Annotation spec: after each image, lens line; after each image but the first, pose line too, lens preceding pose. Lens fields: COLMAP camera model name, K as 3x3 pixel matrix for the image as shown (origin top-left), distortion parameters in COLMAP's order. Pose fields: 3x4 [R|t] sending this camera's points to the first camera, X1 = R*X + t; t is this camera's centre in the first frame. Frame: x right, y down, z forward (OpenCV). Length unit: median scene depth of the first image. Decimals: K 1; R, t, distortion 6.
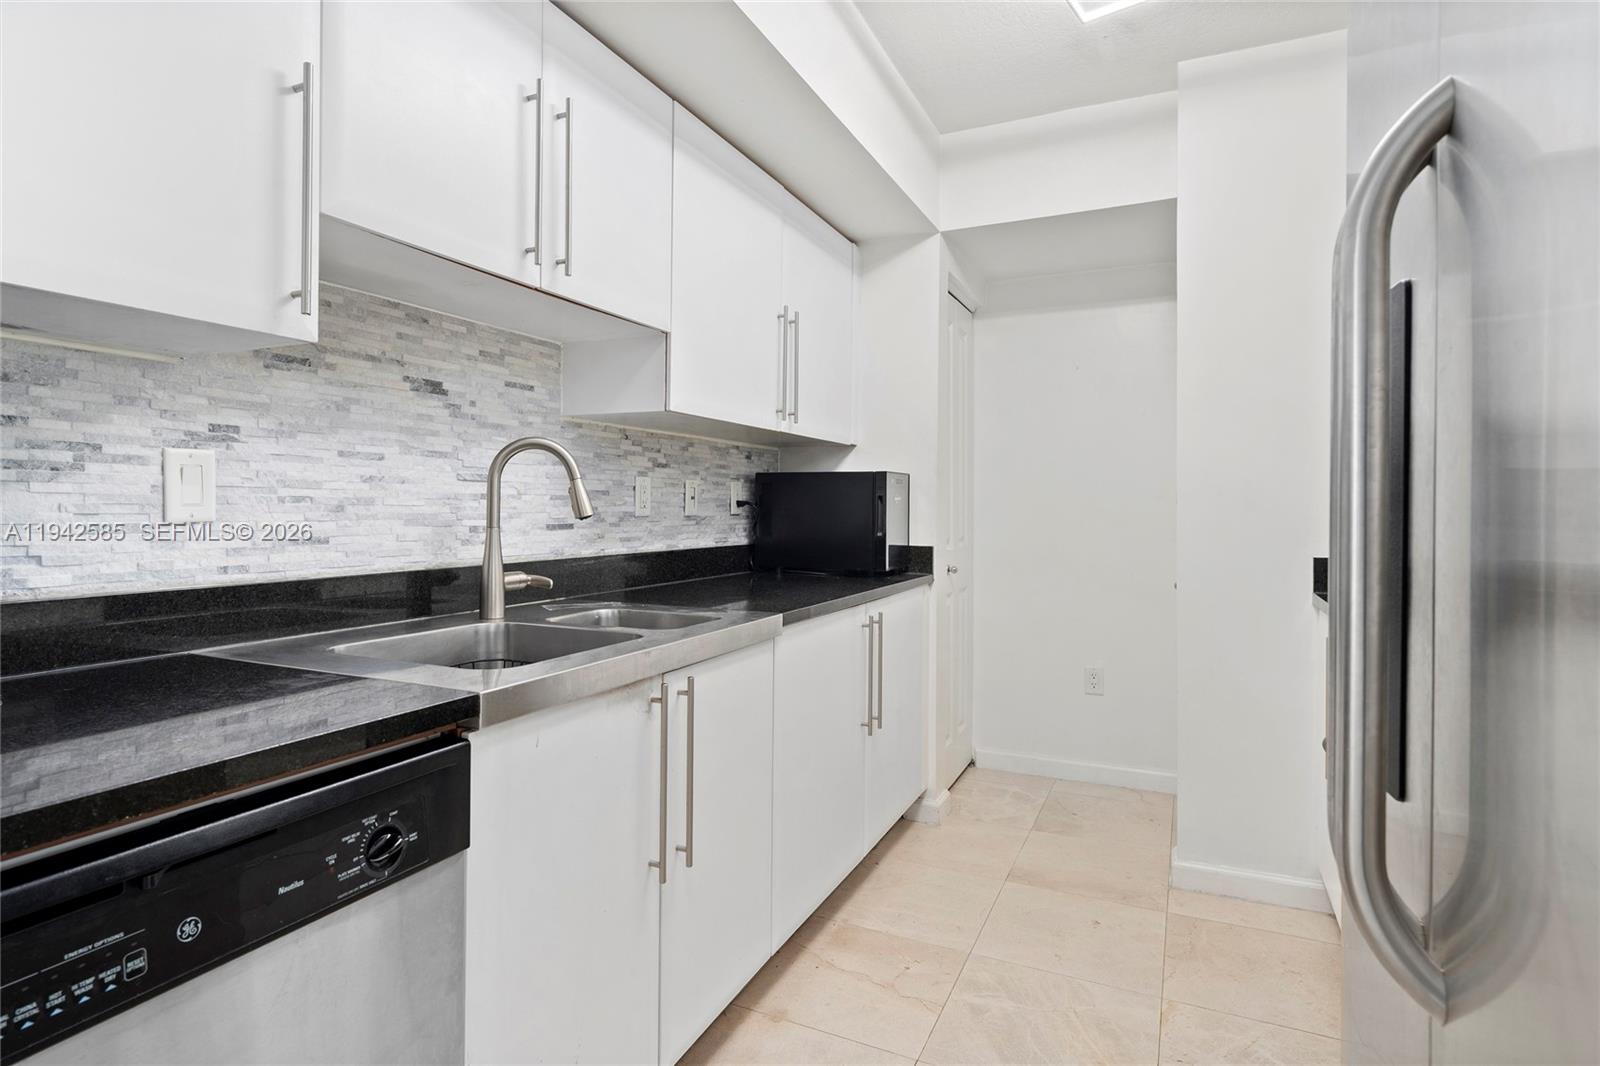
lens RADIAL K [[827.6, 0, 800.7], [0, 827.6, 510.4], [0, 0, 1]] dist [0.001227, -0.000051]
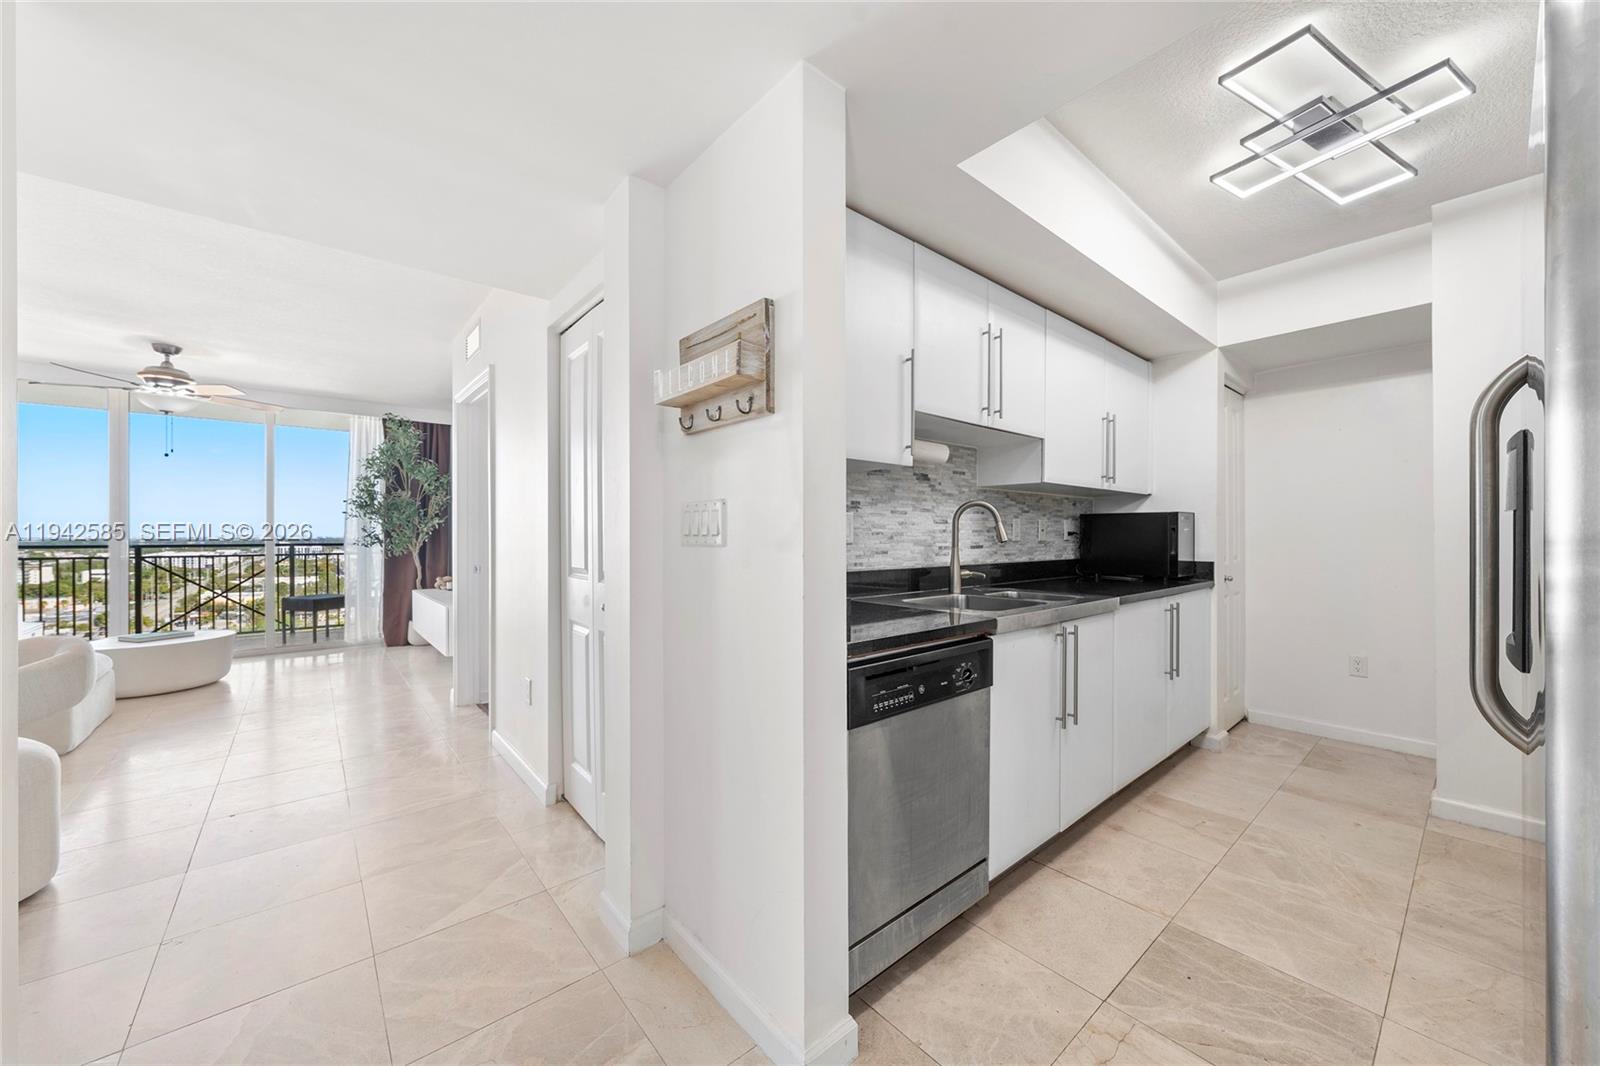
lens RADIAL K [[581.2, 0, 799.8], [0, 581.2, 536.0], [0, 0, 1]] dist [-0.007383, 0.000101]
pose [[0.906908, -0.005308, -0.421295, -0.111178], [0.003602, 0.999982, -0.004844, 0.000037], [0.421313, 0.002875, 0.906911, -0.363582]]
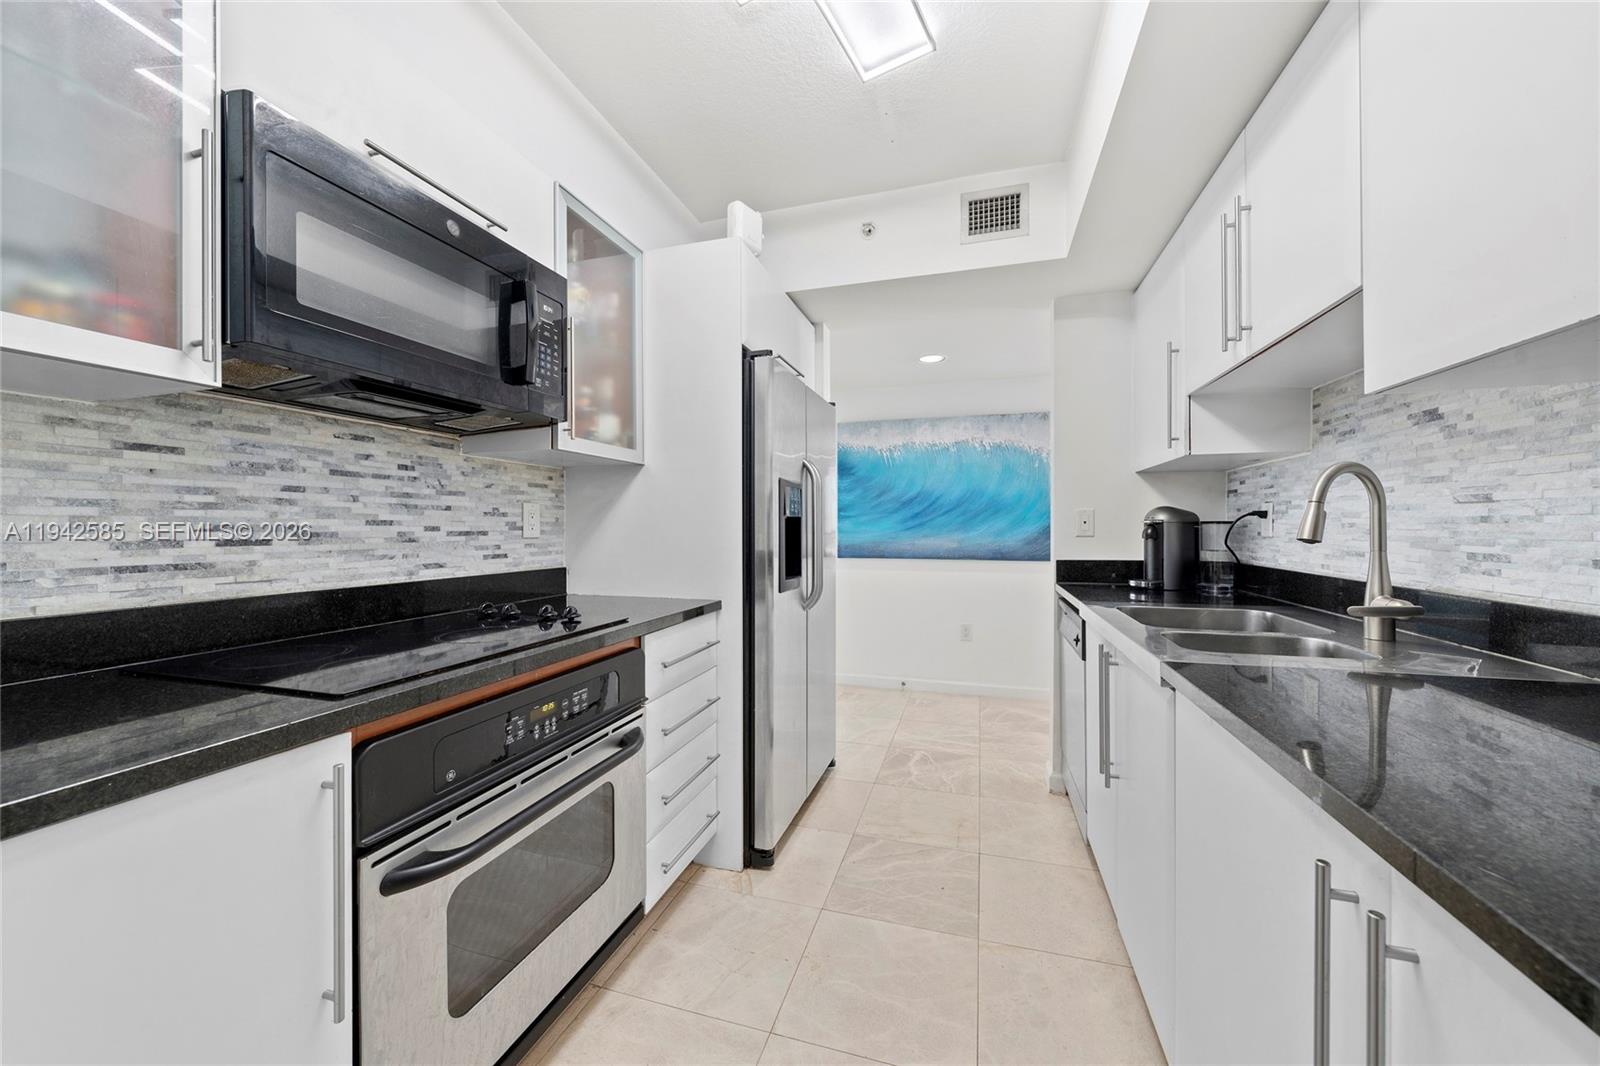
lens RADIAL K [[581.2, 0, 799.8], [0, 581.2, 536.0], [0, 0, 1]] dist [-0.007383, 0.000101]
pose [[-0.991072, 0.000006, -0.133329, 0.387805], [-0.002737, 0.999788, 0.020391, -0.009316], [0.133301, 0.020574, -0.990862, 1.436699]]
